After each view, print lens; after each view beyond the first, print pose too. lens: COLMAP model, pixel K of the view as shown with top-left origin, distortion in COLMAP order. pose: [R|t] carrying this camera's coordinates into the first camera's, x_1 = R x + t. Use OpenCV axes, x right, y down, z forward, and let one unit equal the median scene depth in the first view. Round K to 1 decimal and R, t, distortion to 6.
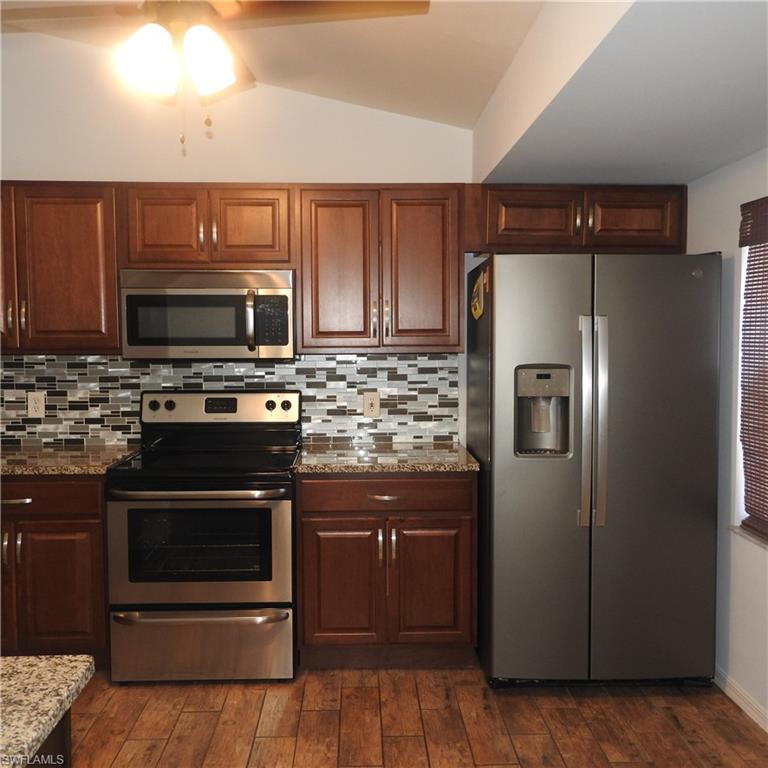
lens RADIAL K [[853.9, 0, 384.0], [0, 853.9, 384.0], [0, 0, 1]] dist [0.091855, -0.019741]
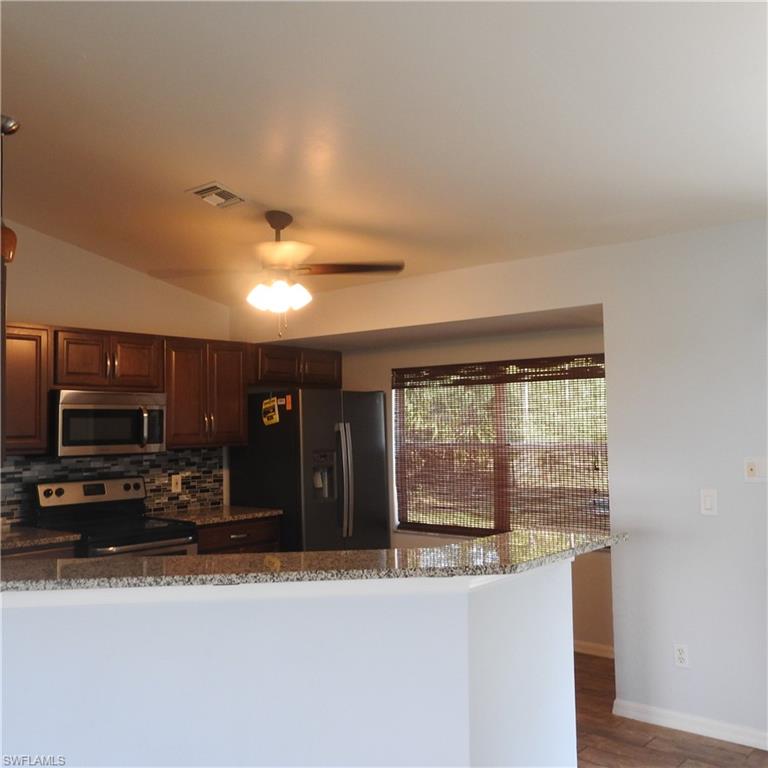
lens RADIAL K [[853.9, 0, 384.0], [0, 853.9, 384.0], [0, 0, 1]] dist [0.091855, -0.019741]
pose [[0.663529, 0.030630, 0.747523, -0.886192], [0.059006, 0.993907, -0.093102, 0.012882], [-0.745820, 0.105884, 0.657679, -0.244911]]
